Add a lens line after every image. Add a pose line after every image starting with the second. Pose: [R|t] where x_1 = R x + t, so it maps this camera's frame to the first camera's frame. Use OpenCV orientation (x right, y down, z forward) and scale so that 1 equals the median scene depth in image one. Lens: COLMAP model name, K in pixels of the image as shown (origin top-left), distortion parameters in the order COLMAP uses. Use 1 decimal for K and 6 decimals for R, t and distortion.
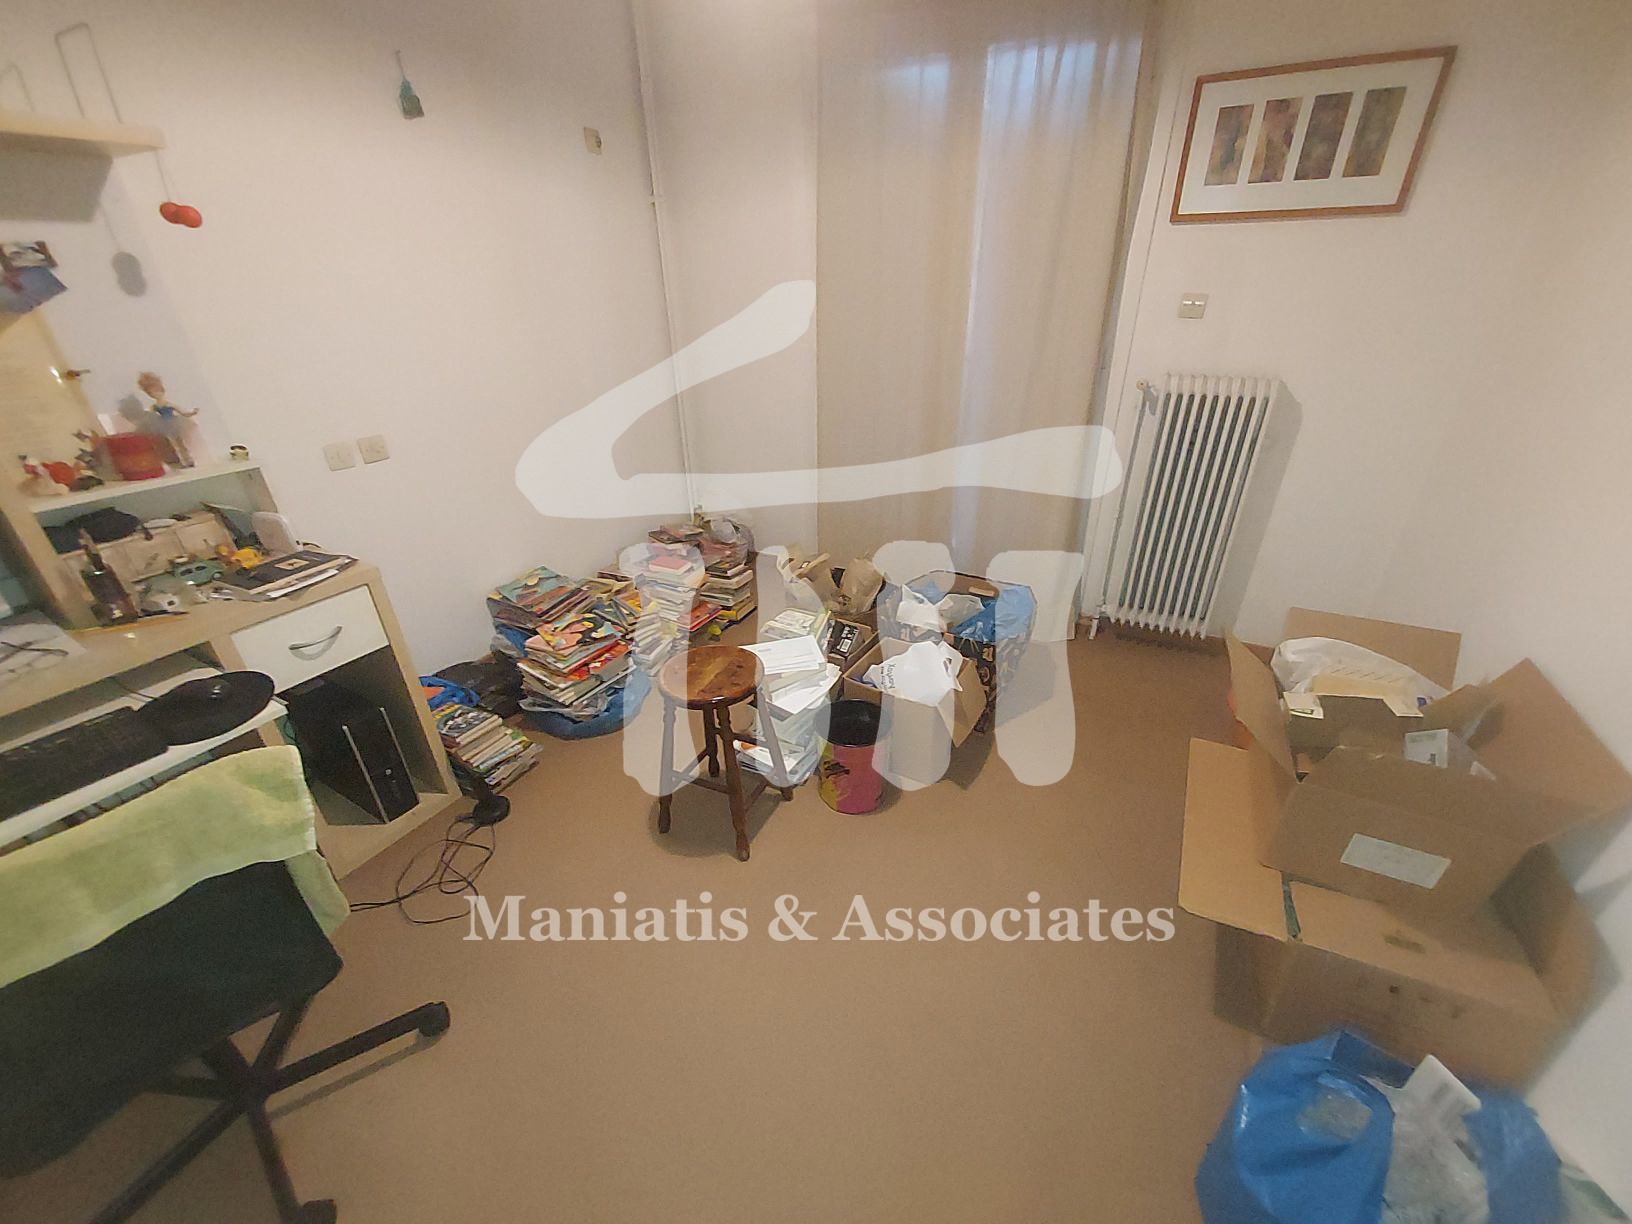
lens RADIAL K [[655.9, 0, 839.3], [0, 655.9, 624.0], [0, 0, 1]] dist [-0.001701, -0.000472]
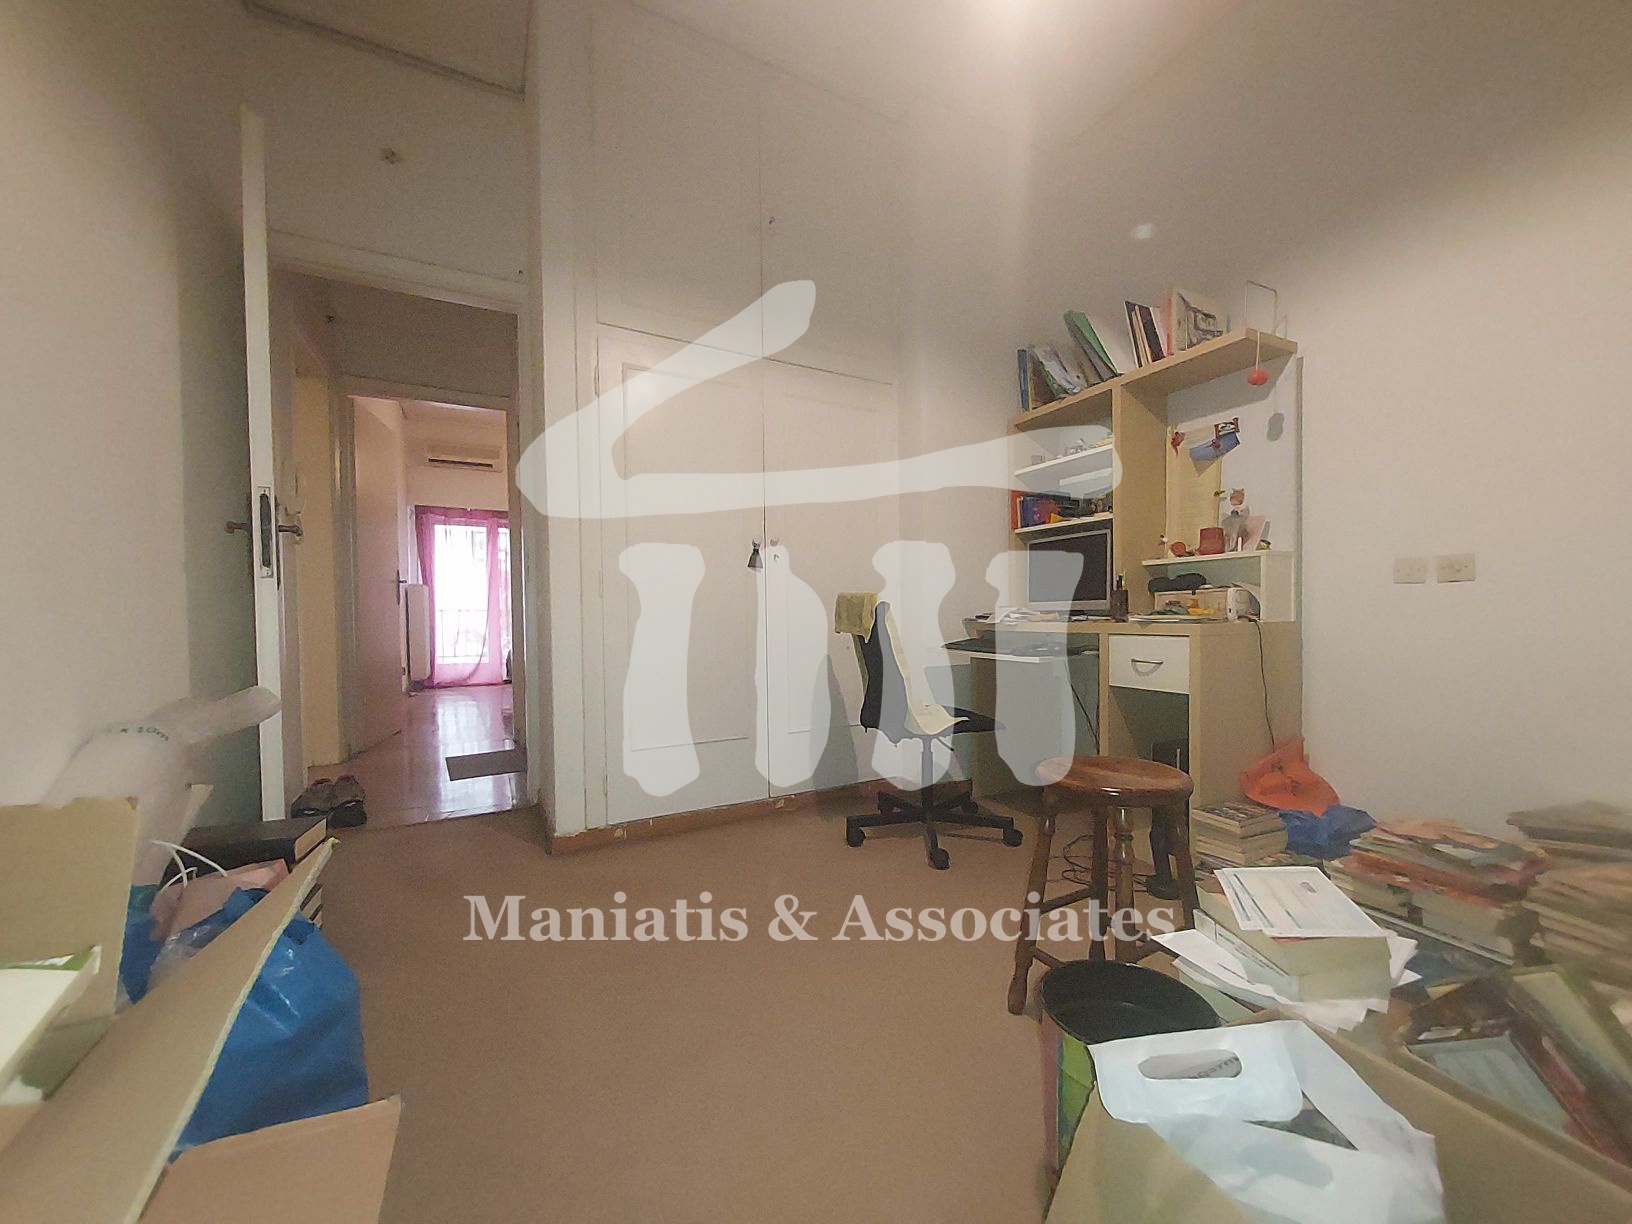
lens RADIAL K [[641.1, 0, 836.4], [0, 641.1, 624.8], [0, 0, 1]] dist [0.004724, 0.000281]
pose [[-0.581847, 0.029137, -0.812776, 0.690596], [-0.366050, 0.883033, 0.293702, -0.223463], [0.726265, 0.468406, -0.503125, 1.295470]]
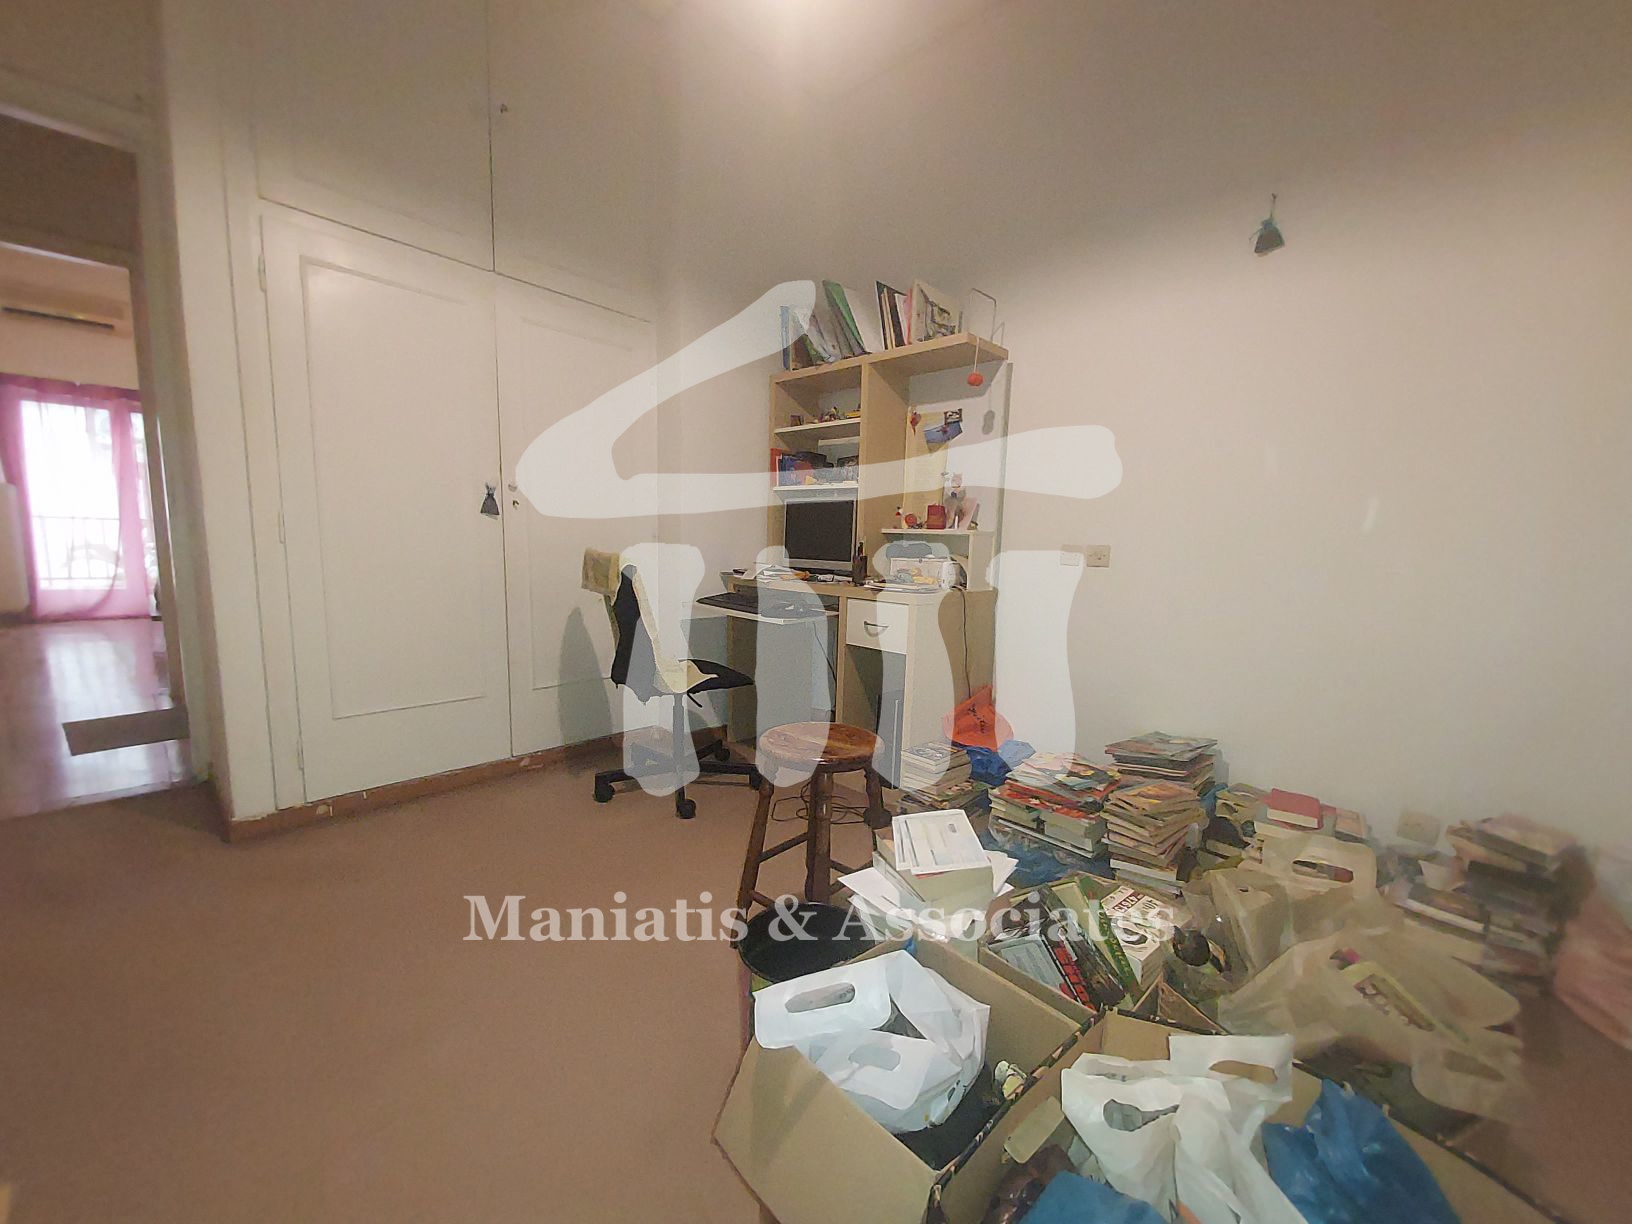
lens RADIAL K [[653.0, 0, 843.2], [0, 653.0, 617.6], [0, 0, 1]] dist [-0.002396, -0.002147]
pose [[-0.287424, 0.124095, -0.949730, 0.708422], [-0.477445, 0.841032, 0.254385, -0.387313], [0.830321, 0.526560, -0.182485, 1.342185]]
